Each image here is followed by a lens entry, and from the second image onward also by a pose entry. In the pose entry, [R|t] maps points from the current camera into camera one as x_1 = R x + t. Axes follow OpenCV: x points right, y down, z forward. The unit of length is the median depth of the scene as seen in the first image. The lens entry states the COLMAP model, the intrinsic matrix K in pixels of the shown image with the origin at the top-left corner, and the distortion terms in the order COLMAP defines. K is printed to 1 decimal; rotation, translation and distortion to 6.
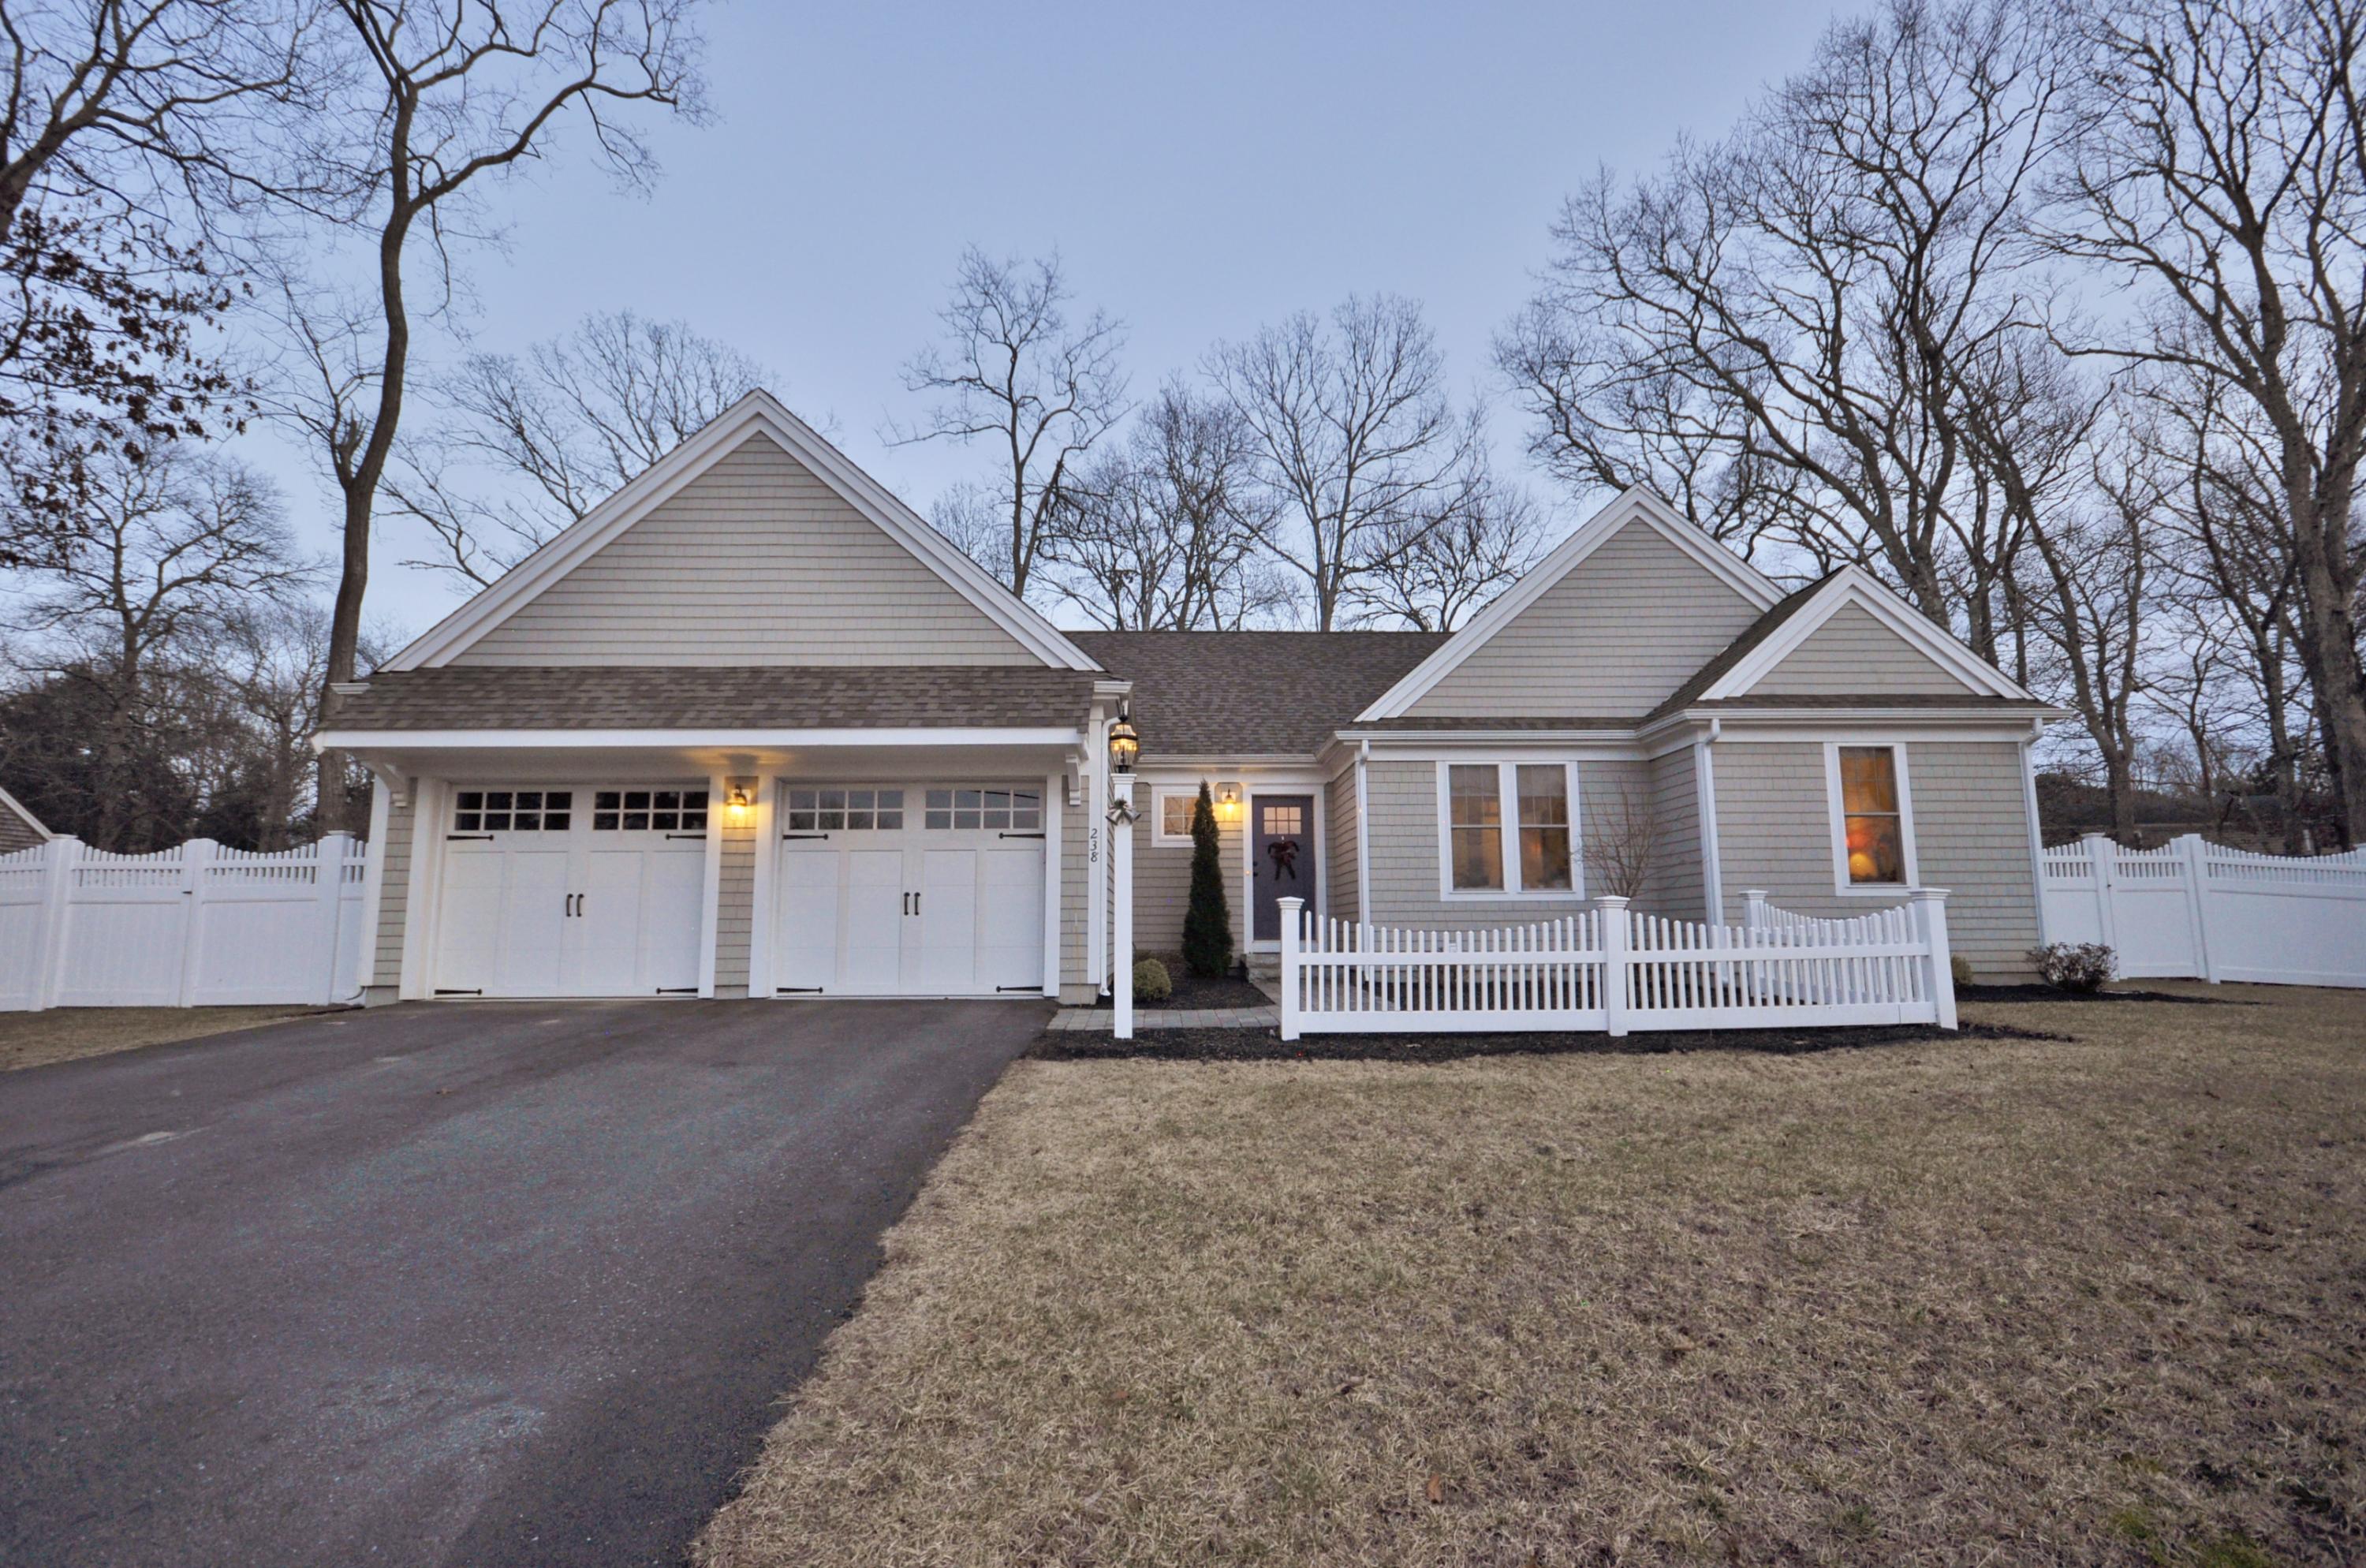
lens RADIAL K [[1036.6, 0, 1175.4], [0, 1036.6, 783.1], [0, 0, 1]] dist [0.013211, -0.012481]
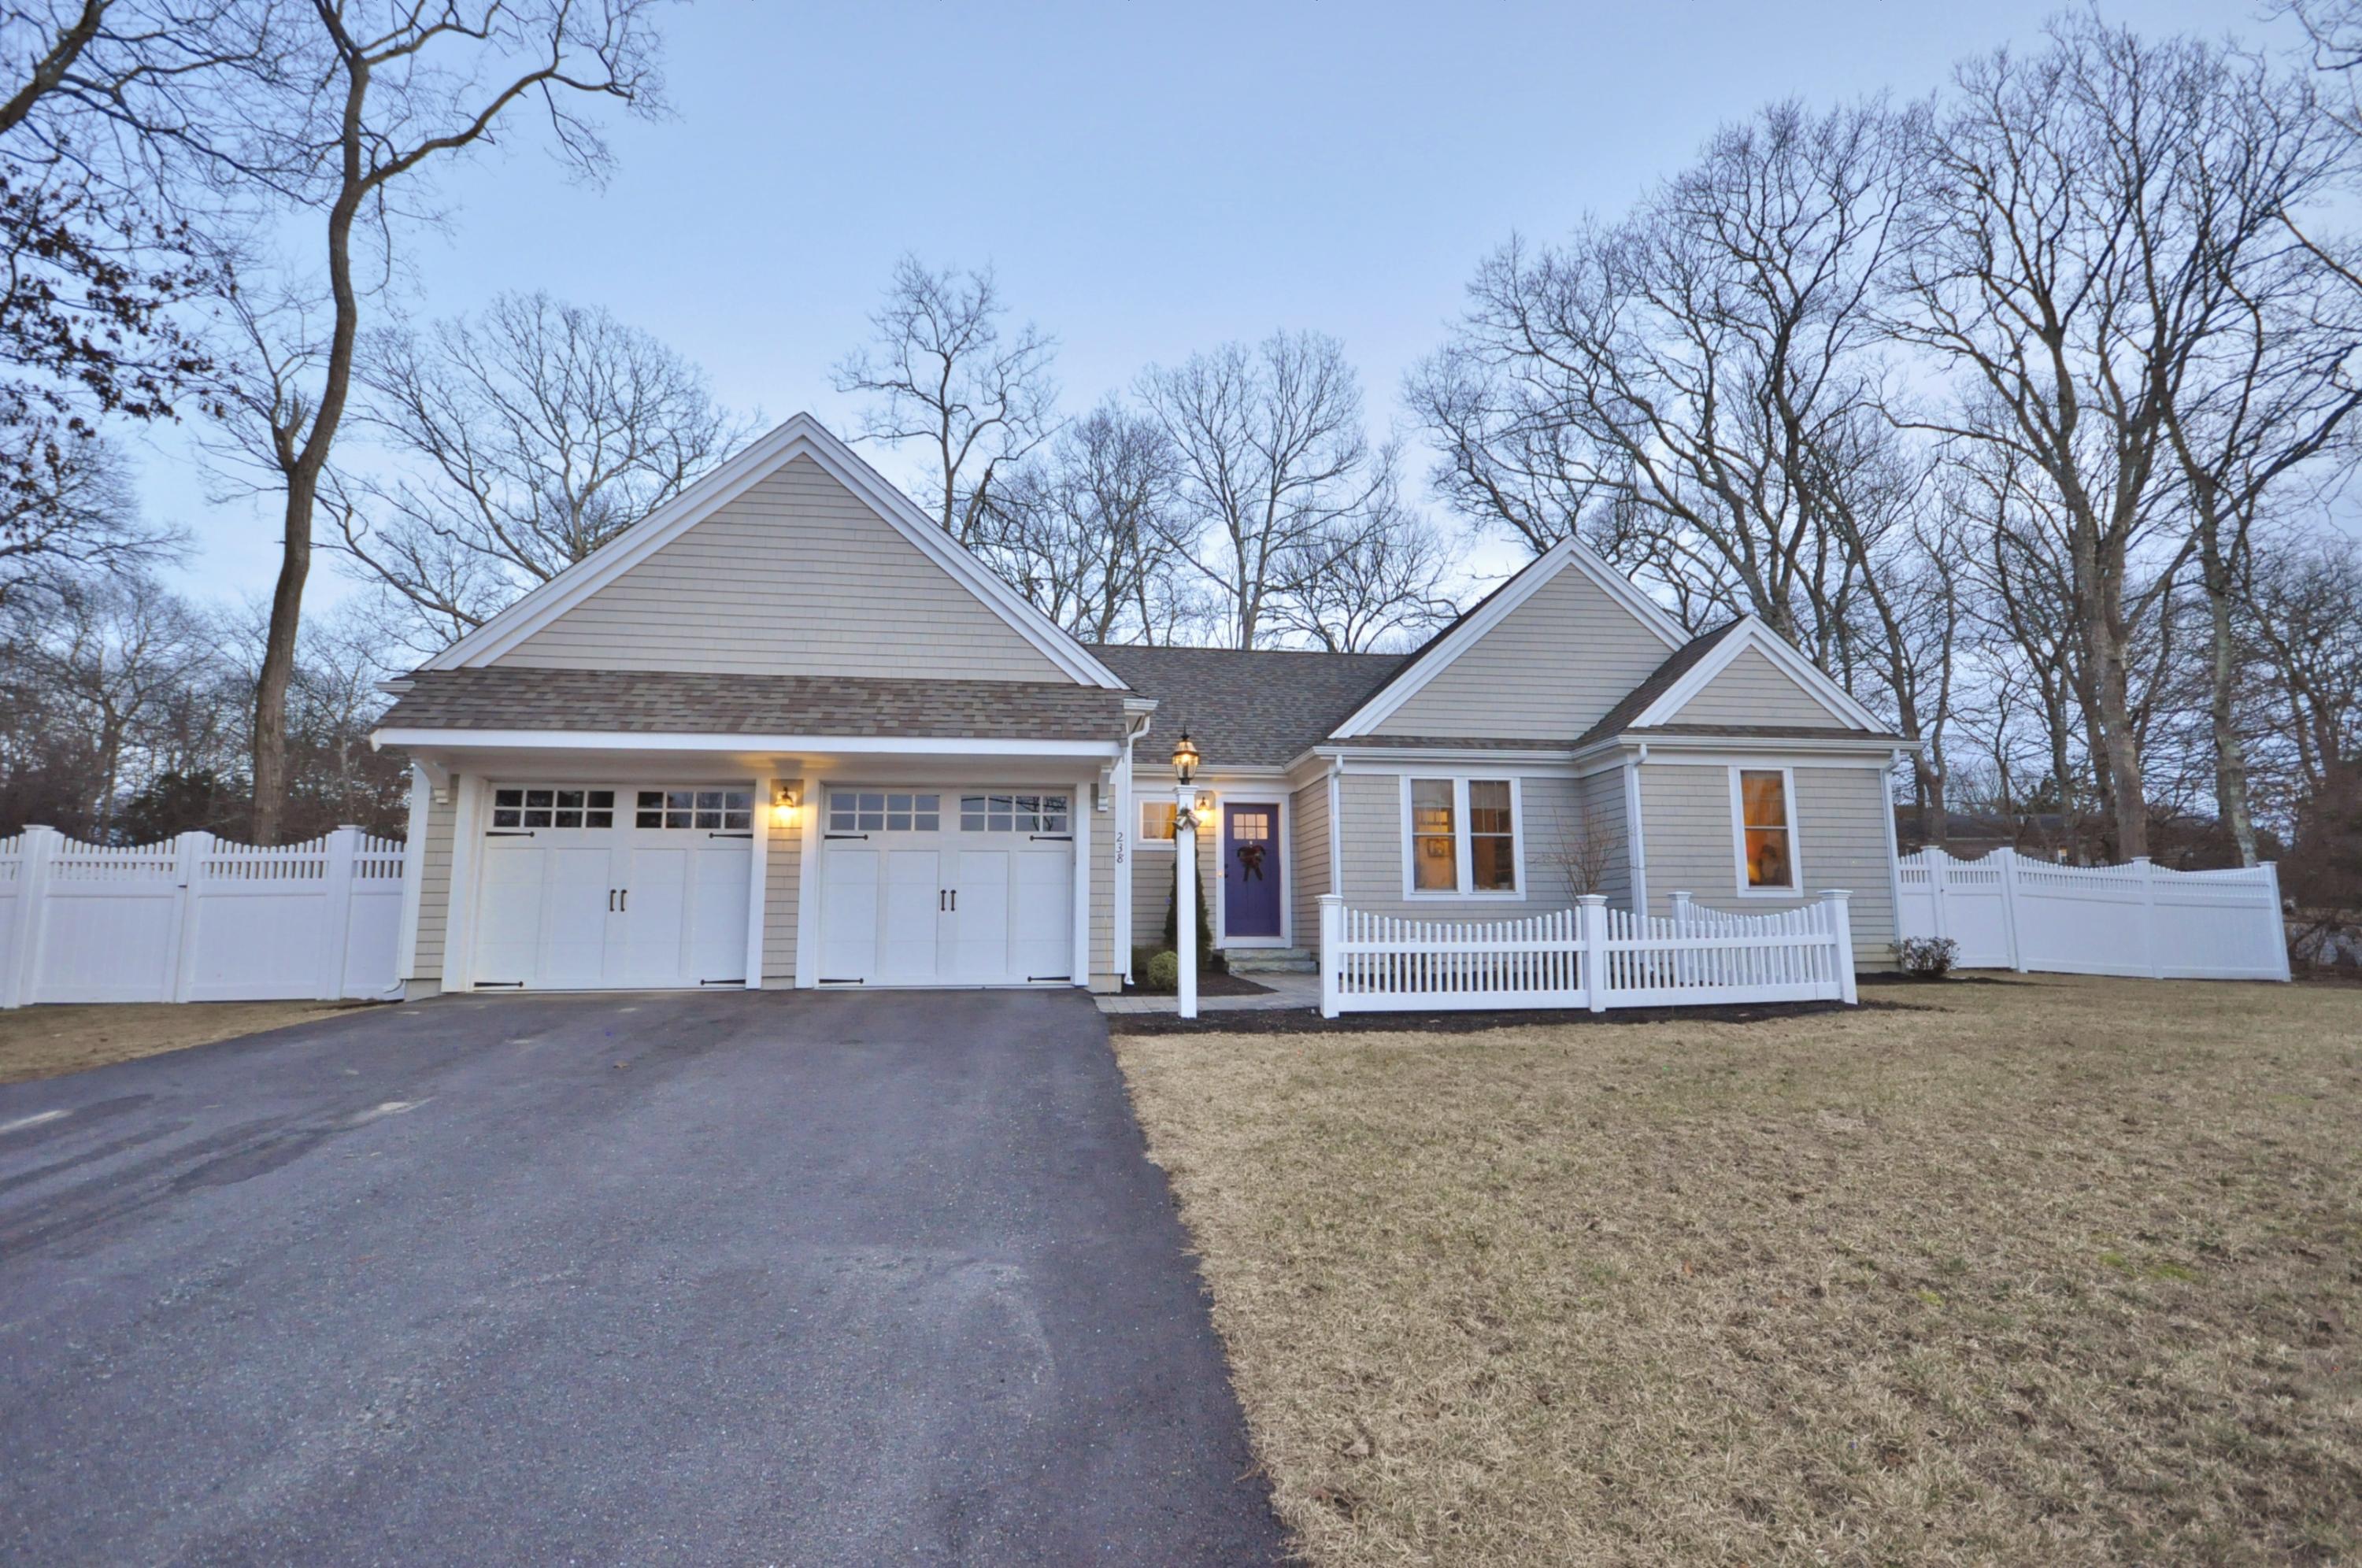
lens RADIAL K [[1034.7, 0, 1172.8], [0, 1034.7, 780.4], [0, 0, 1]] dist [0.013211, -0.012481]
pose [[0.992748, 0.017856, 0.118880, -0.122157], [-0.017175, 0.999830, -0.006752, -0.003891], [-0.118981, 0.004661, 0.992886, -0.075871]]
